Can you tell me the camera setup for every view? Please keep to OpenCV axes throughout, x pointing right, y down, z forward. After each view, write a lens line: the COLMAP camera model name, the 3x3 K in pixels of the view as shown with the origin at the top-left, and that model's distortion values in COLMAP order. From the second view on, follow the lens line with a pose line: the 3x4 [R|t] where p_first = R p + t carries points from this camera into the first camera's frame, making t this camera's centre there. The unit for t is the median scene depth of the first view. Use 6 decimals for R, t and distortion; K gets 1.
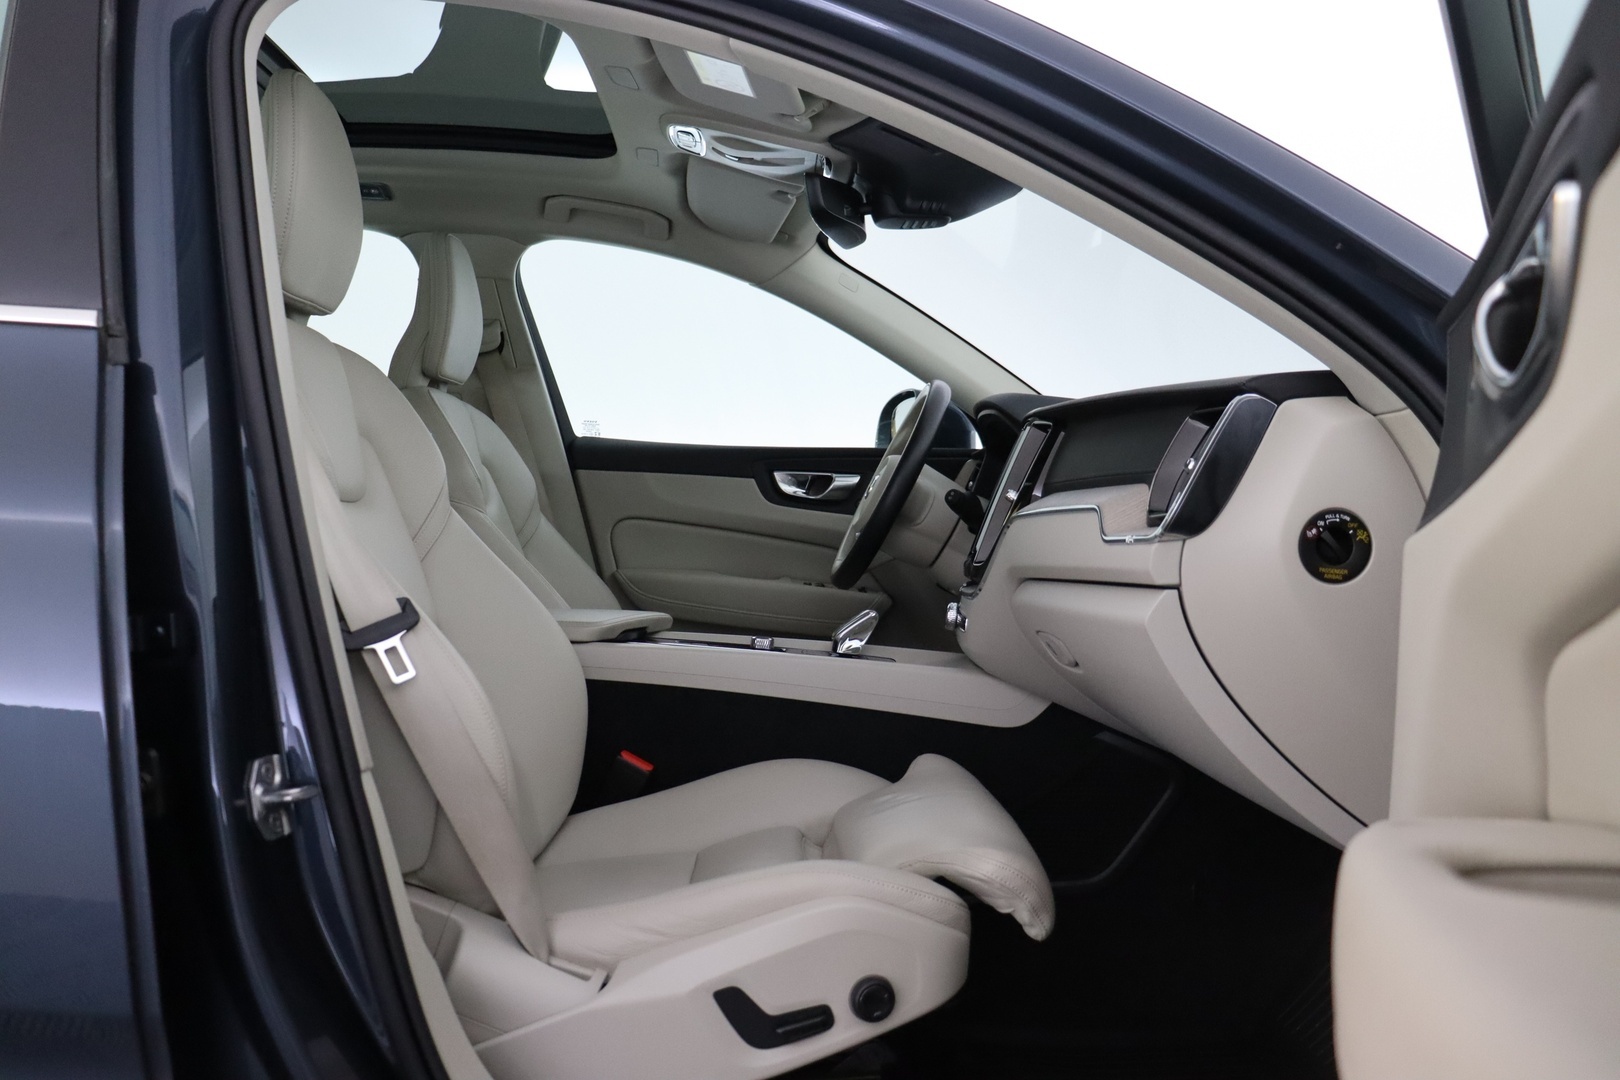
lens RADIAL K [[1378.8, 0, 810.0], [0, 1378.8, 540.0], [0, 0, 1]] dist [-0.207872, 0.189227]
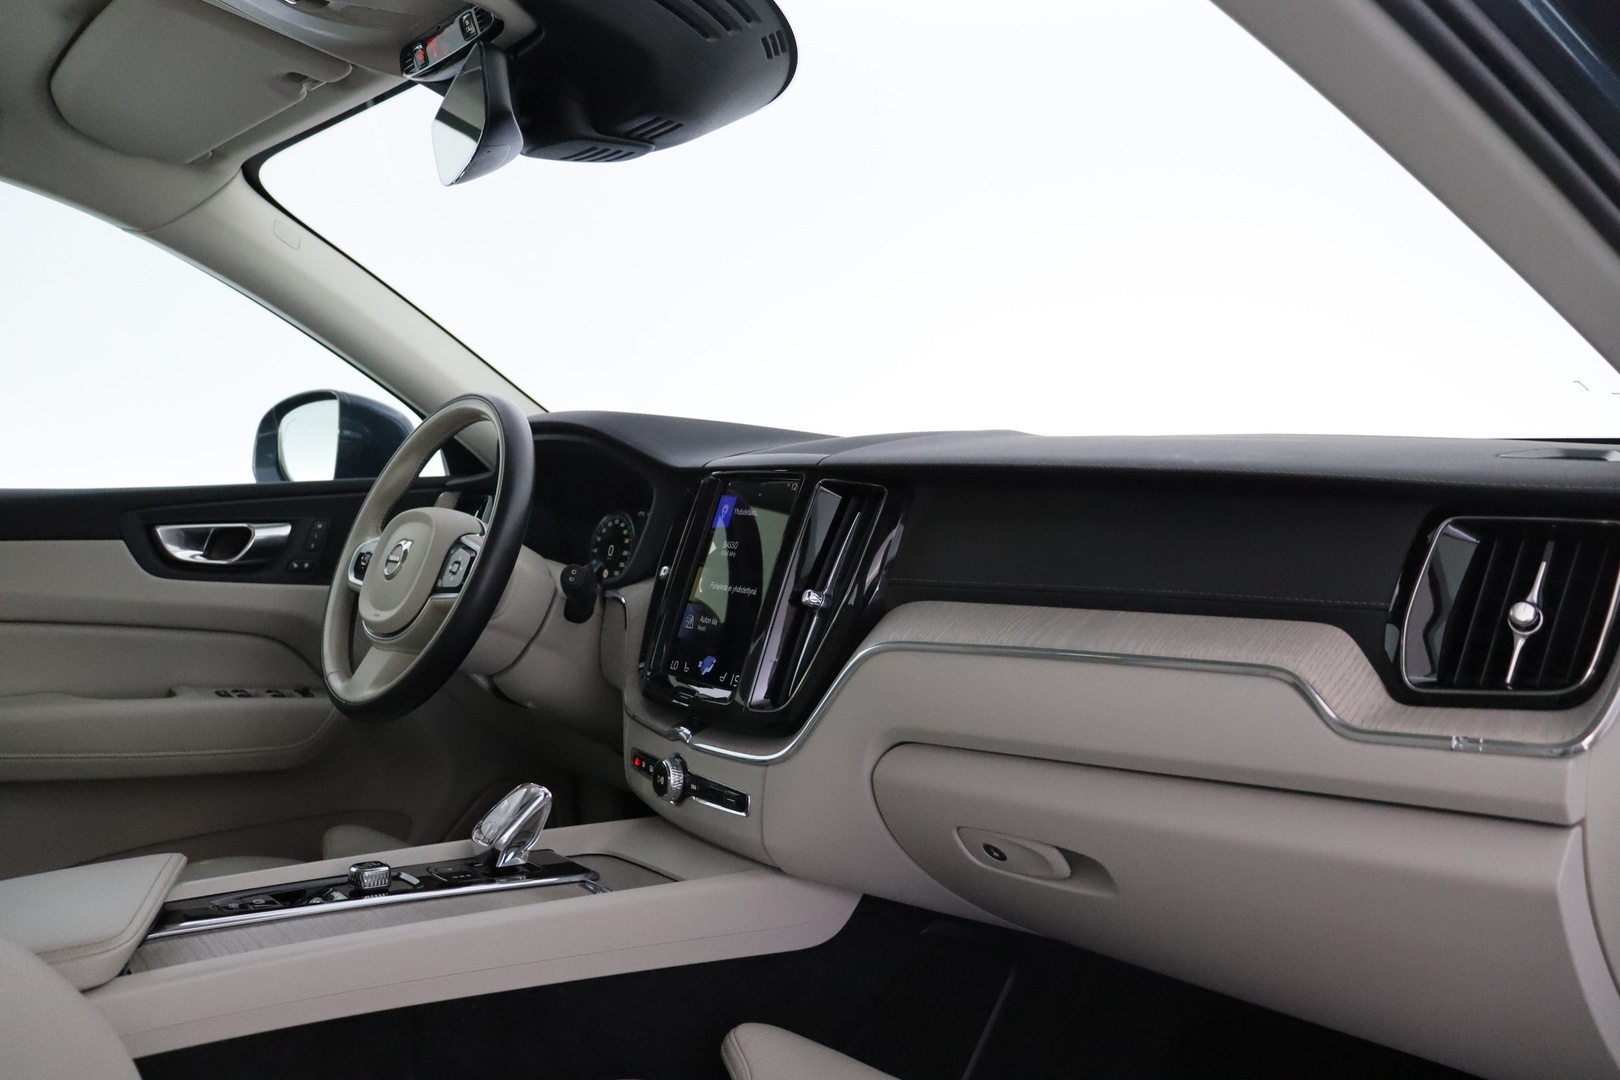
lens RADIAL K [[1378.8, 0, 810.0], [0, 1378.8, 540.0], [0, 0, 1]] dist [-0.207872, 0.189227]
pose [[0.790818, -0.078388, 0.607011, -0.161418], [0.051741, 0.996777, 0.061313, -0.066262], [-0.609860, -0.017080, 0.792325, 0.332165]]
